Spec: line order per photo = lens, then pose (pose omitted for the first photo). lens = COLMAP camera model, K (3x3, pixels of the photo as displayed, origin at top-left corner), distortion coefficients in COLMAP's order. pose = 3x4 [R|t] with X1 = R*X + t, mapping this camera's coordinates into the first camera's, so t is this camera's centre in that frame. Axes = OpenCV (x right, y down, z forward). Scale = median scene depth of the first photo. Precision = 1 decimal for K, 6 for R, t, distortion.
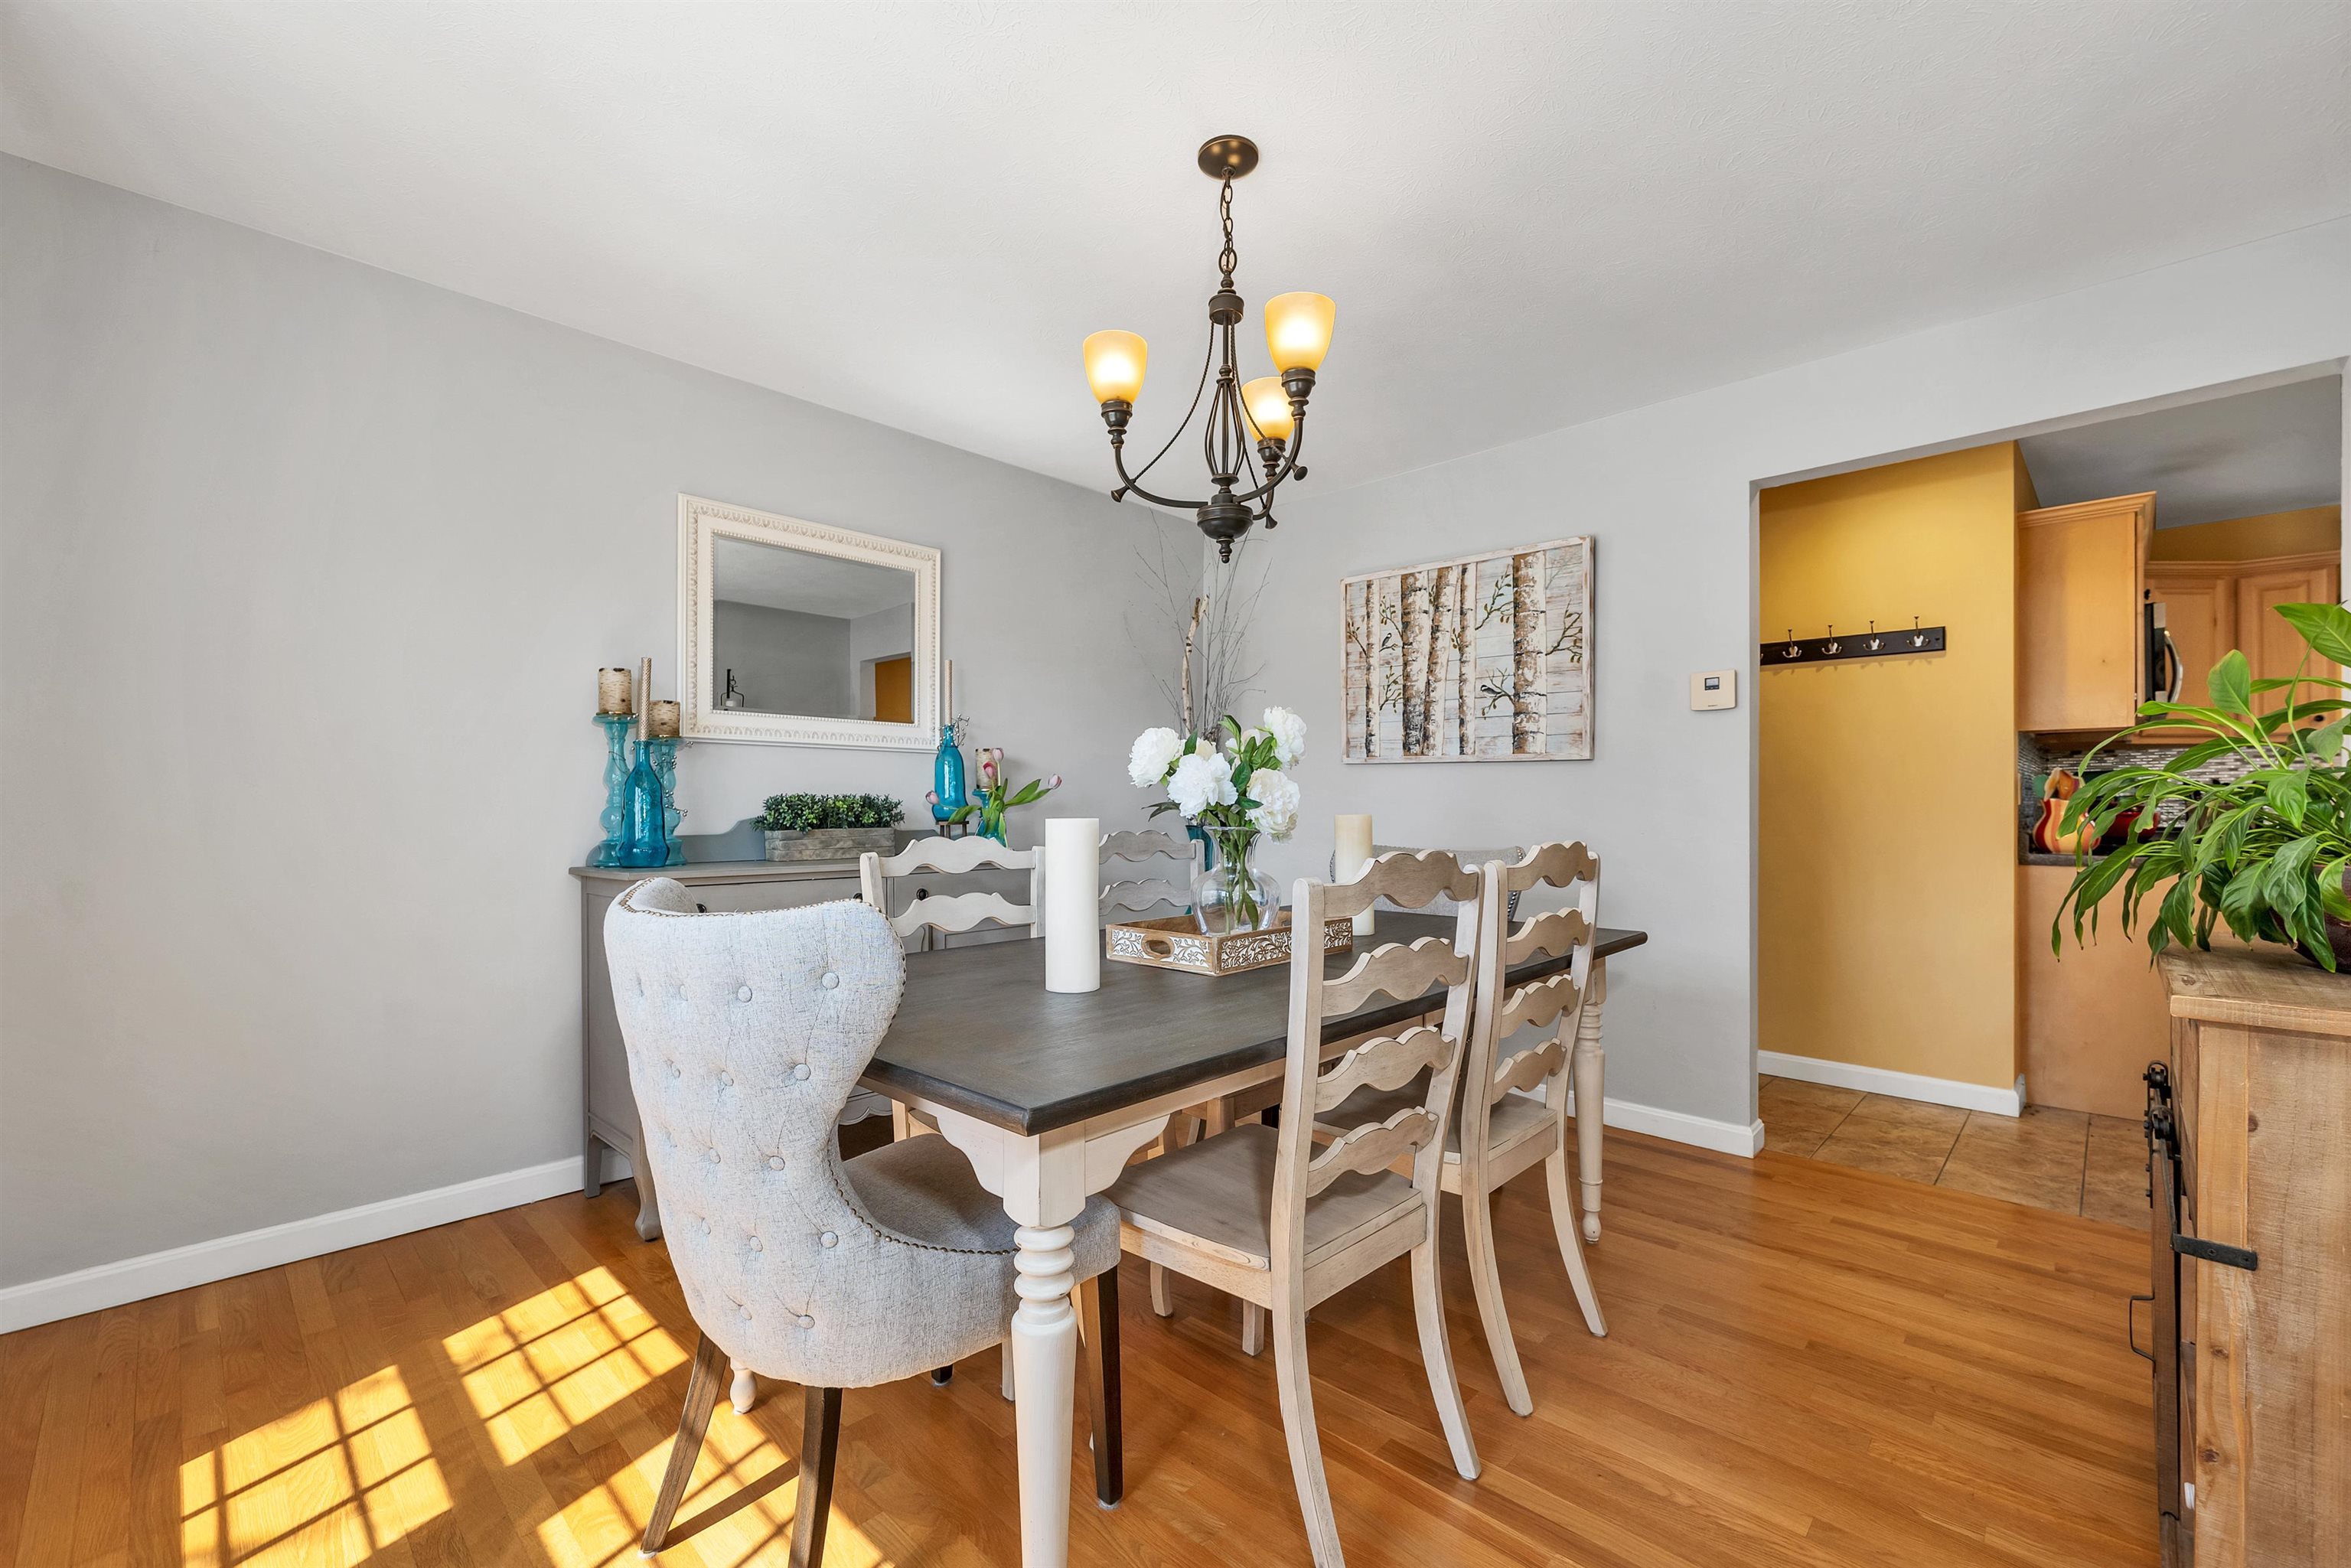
lens RADIAL K [[999.6, 0, 1169.8], [0, 999.6, 793.3], [0, 0, 1]] dist [0.001778, 0.000352]
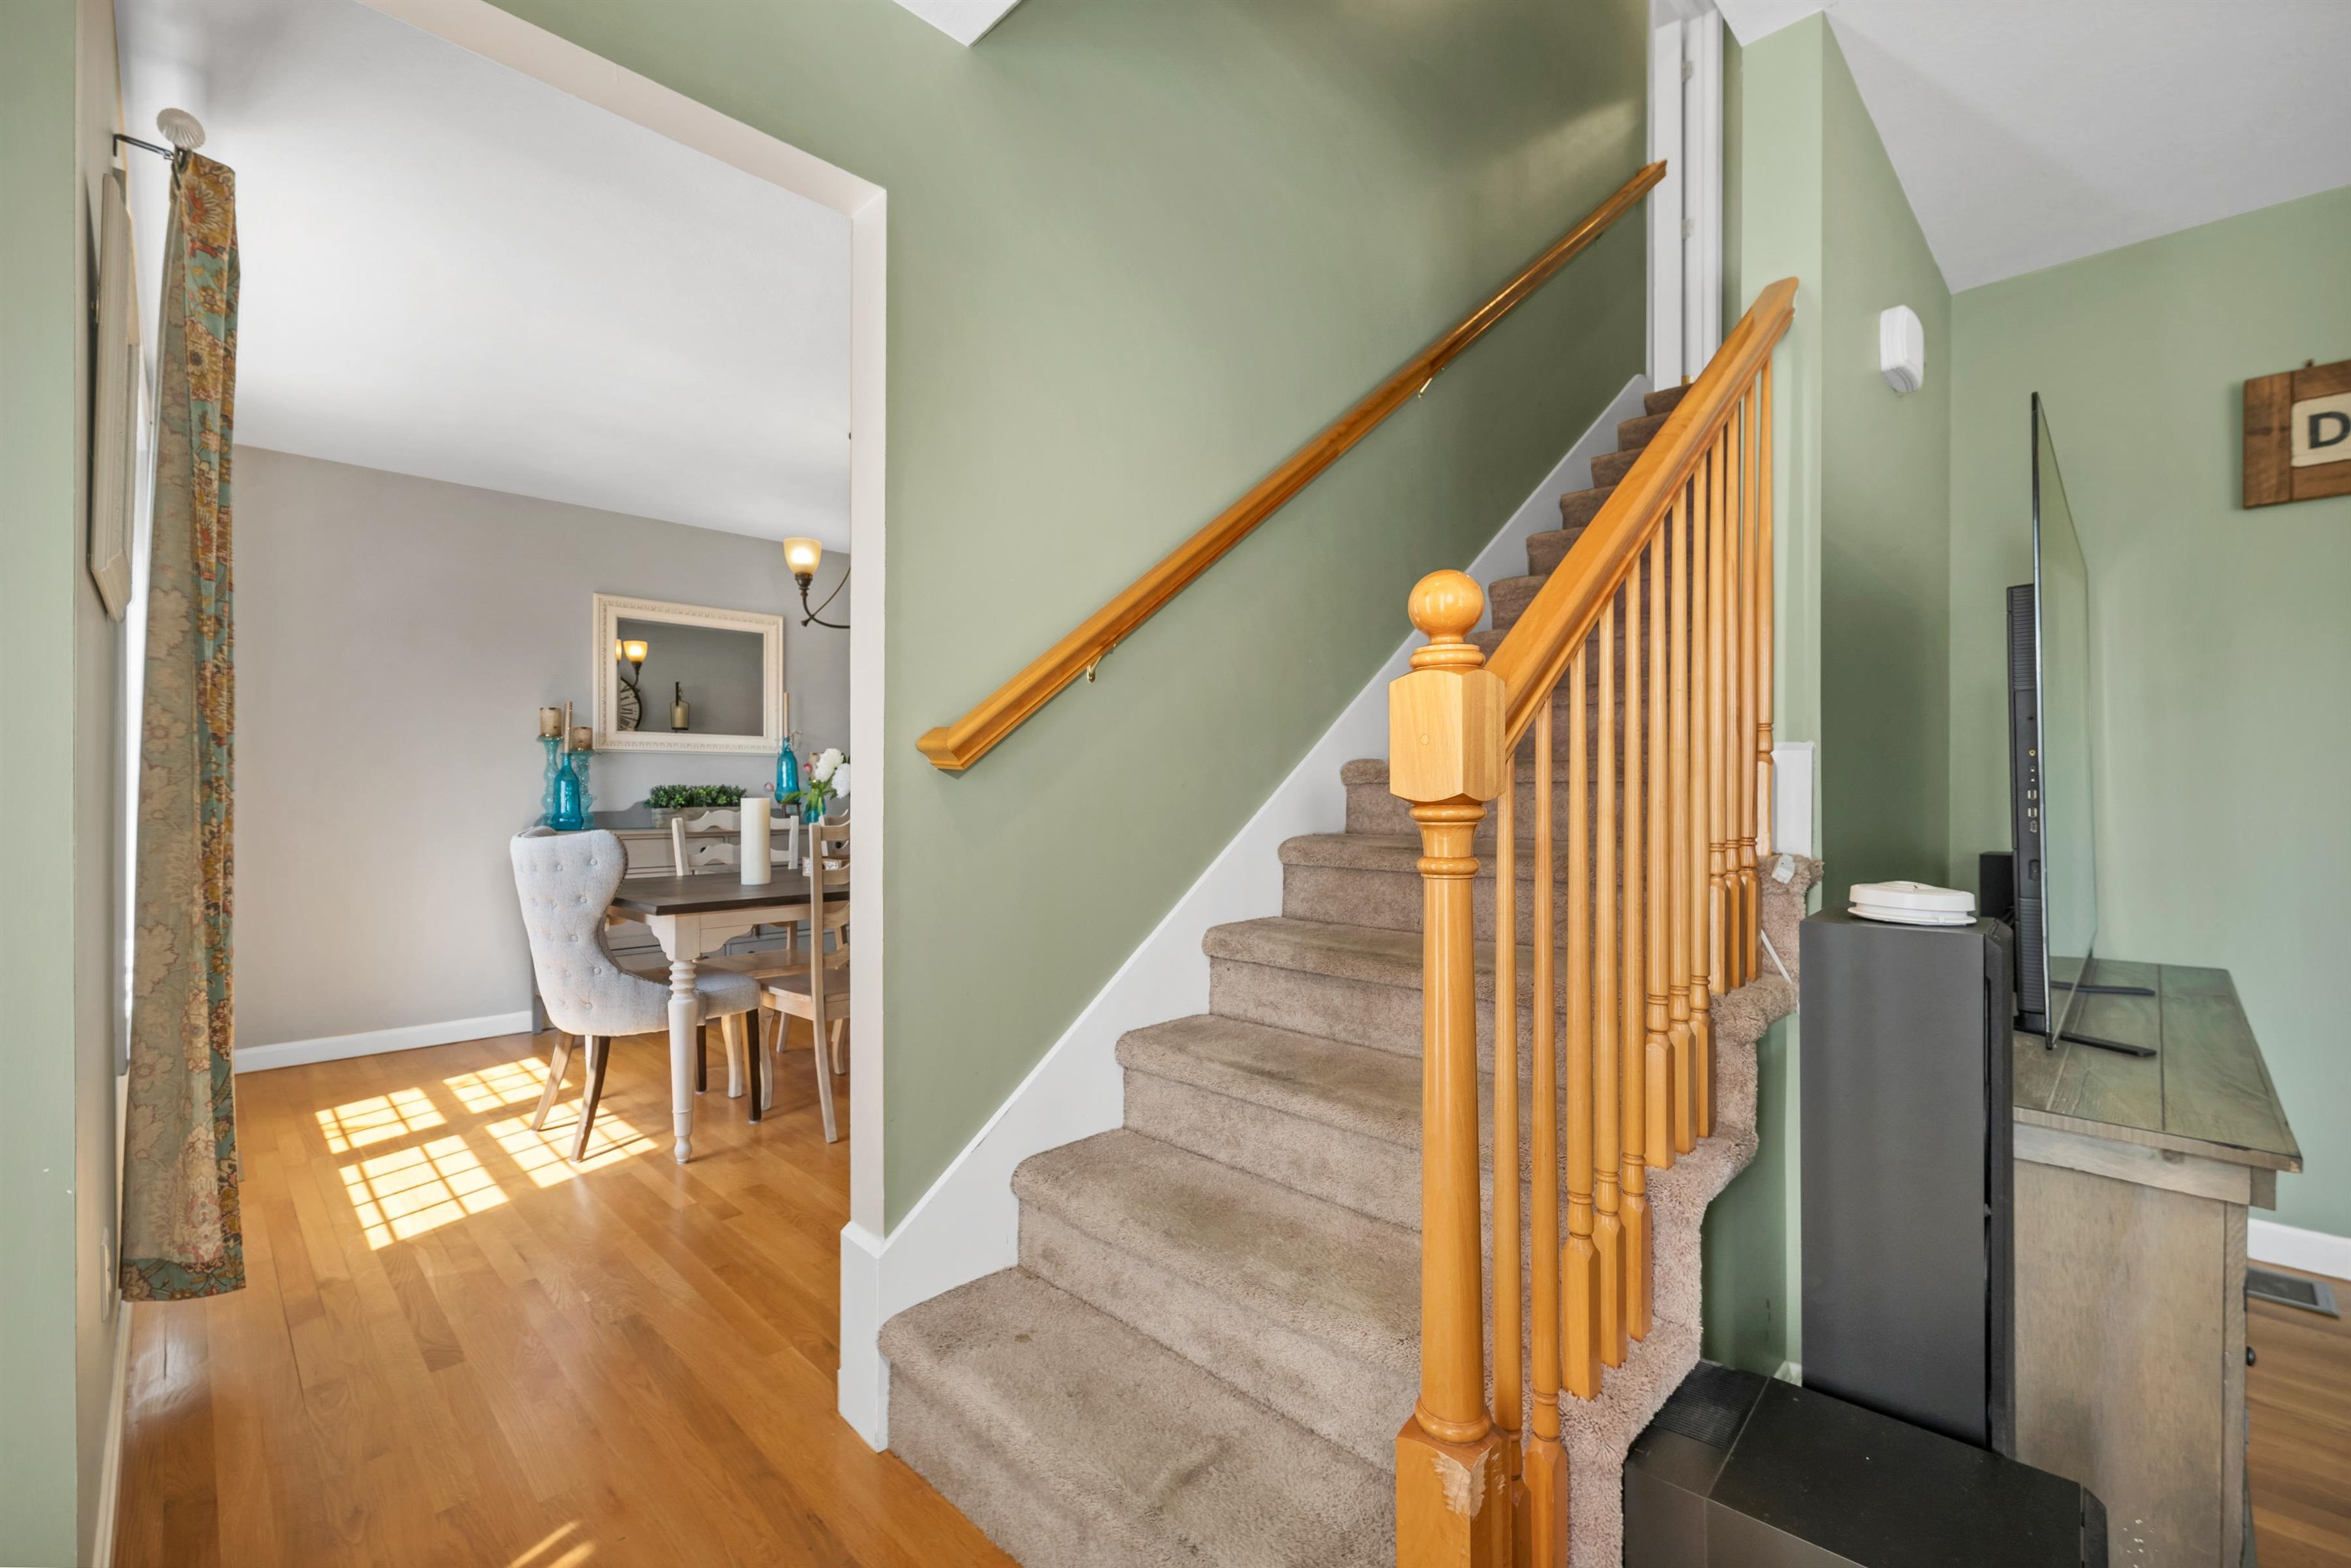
lens RADIAL K [[999.6, 0, 1168.5], [0, 999.6, 785.4], [0, 0, 1]] dist [0.001778, 0.000352]
pose [[0.999945, -0.001651, -0.010403, 0.460271], [0.001699, 0.999988, 0.004545, -0.004684], [0.010395, -0.004562, 0.999936, -0.605037]]
